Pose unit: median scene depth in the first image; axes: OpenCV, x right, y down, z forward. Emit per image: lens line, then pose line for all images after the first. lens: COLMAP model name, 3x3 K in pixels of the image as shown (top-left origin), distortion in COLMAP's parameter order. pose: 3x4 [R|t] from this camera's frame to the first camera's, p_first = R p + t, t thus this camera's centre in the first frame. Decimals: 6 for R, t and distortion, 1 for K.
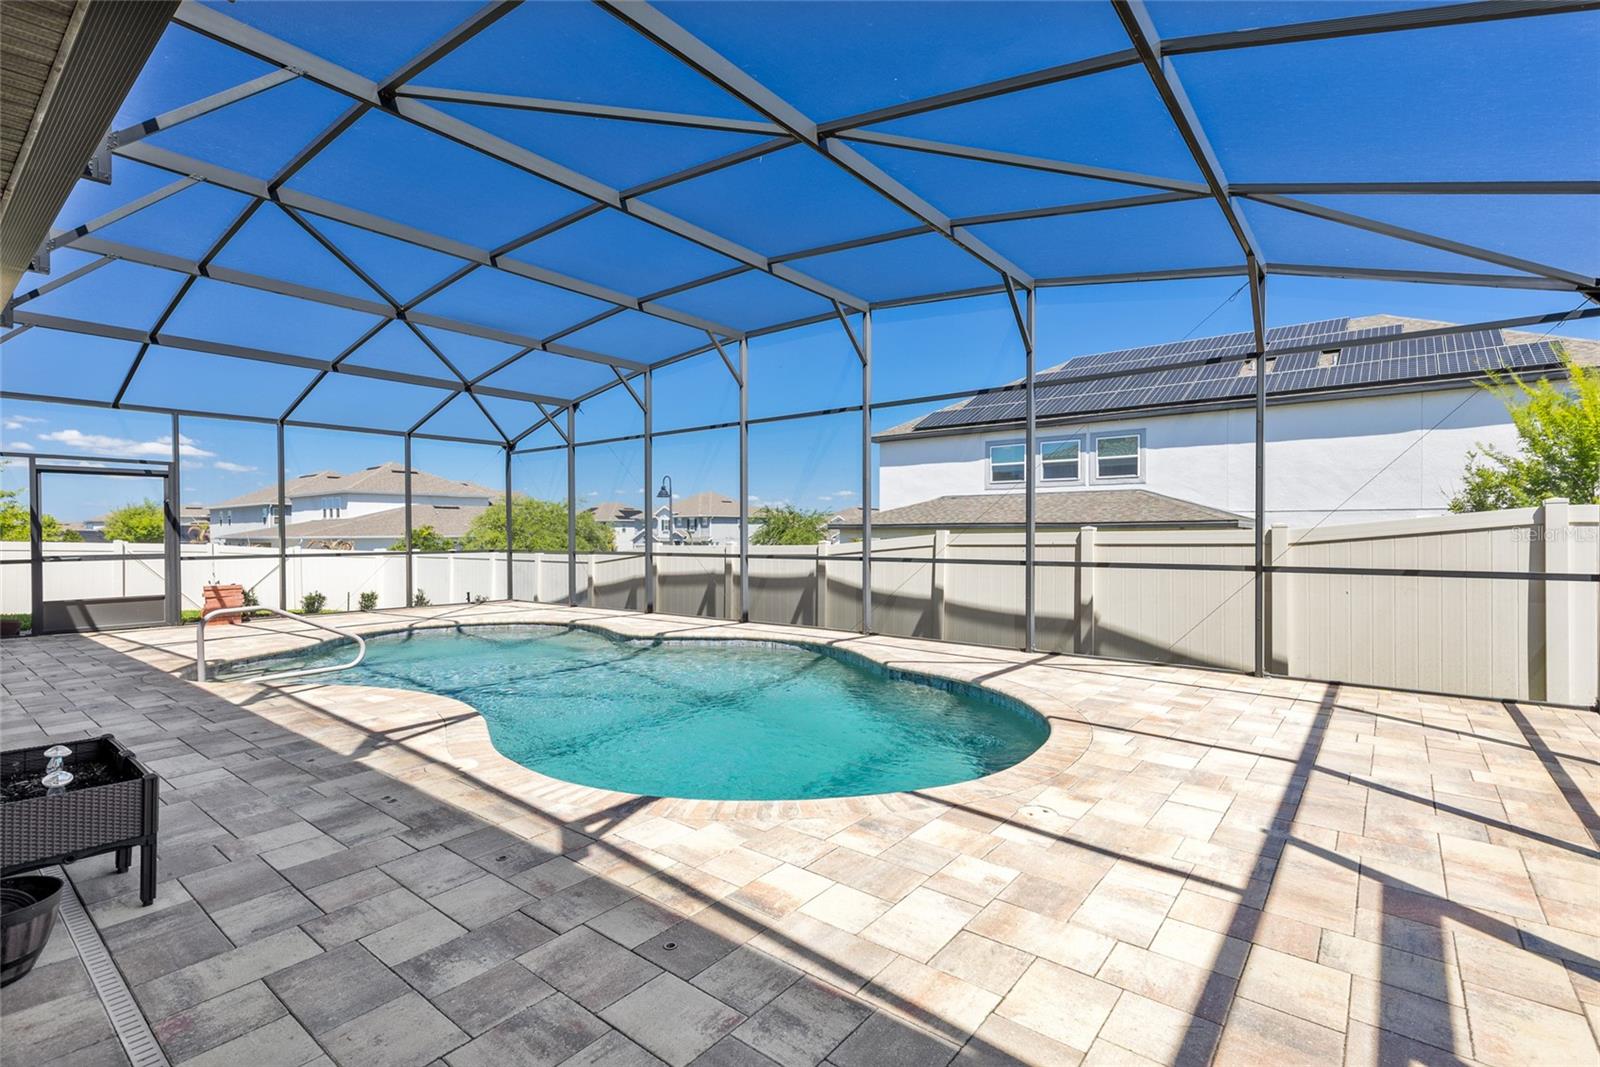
lens RADIAL K [[725.0, 0, 797.3], [0, 725.0, 534.9], [0, 0, 1]] dist [0.009351, -0.002006]
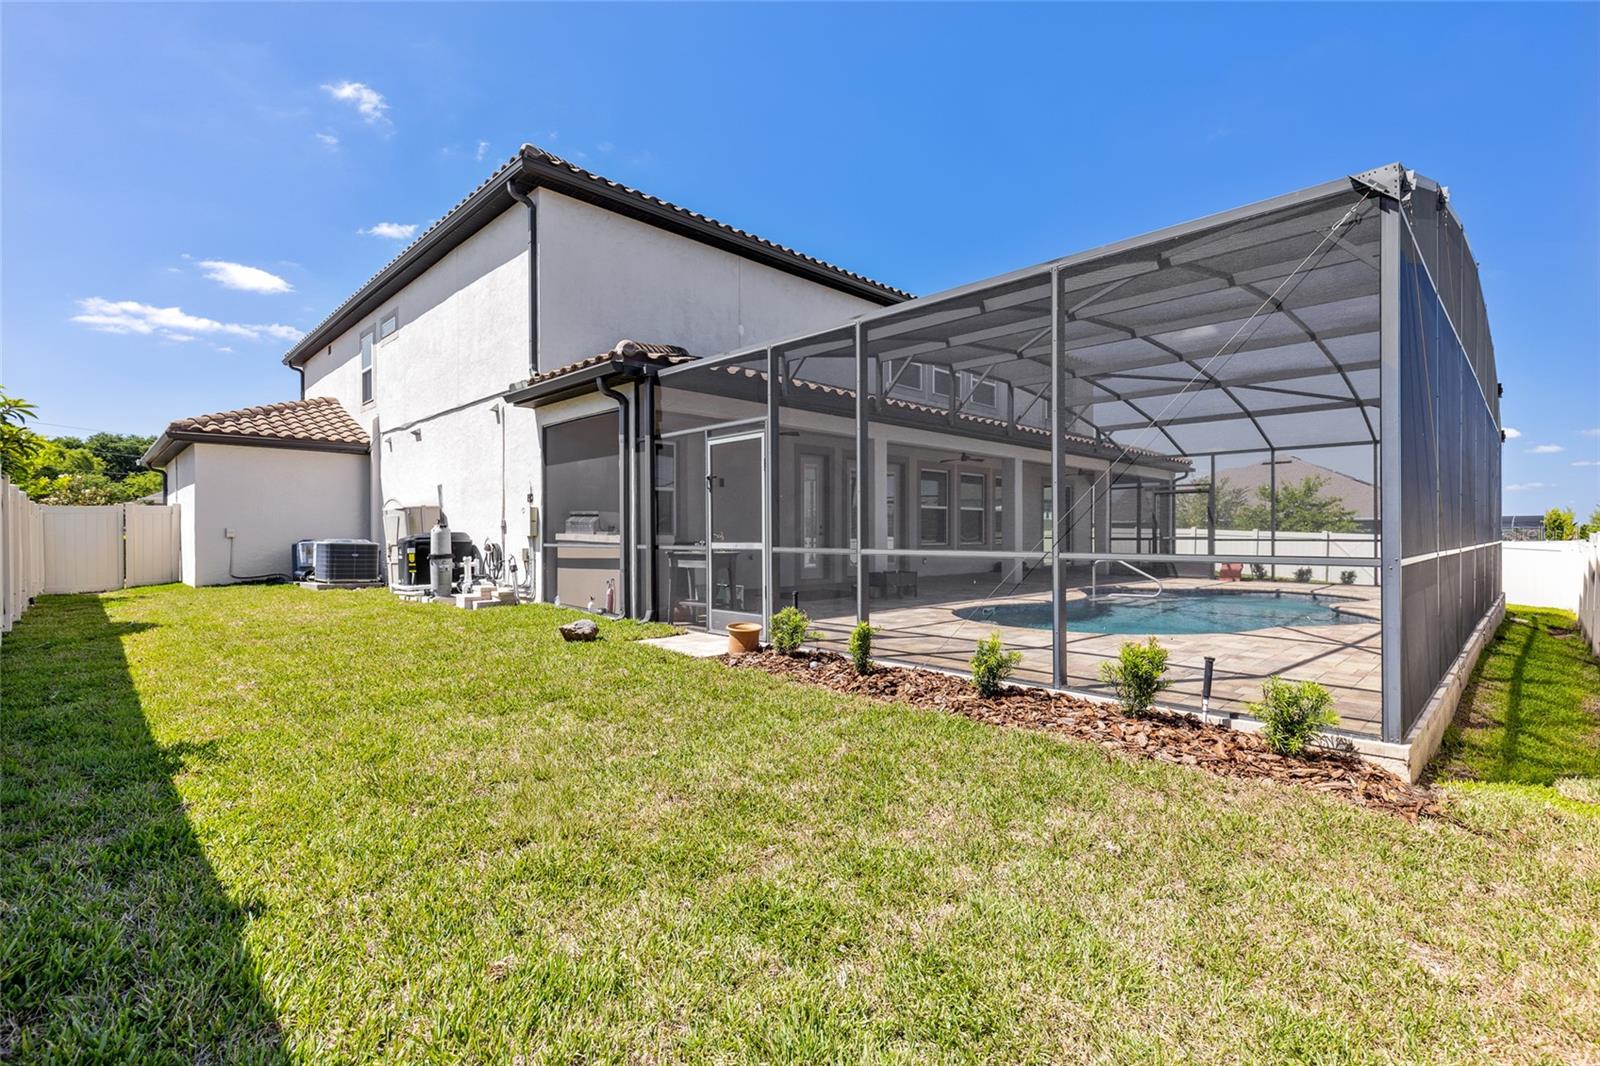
lens RADIAL K [[725.0, 0, 806.9], [0, 725.0, 535.0], [0, 0, 1]] dist [0.009351, -0.002006]
pose [[-0.105127, 0.002602, -0.994455, 2.423922], [0.001659, 0.999996, 0.002441, 0.039751], [0.994457, -0.001393, -0.105131, 0.614529]]
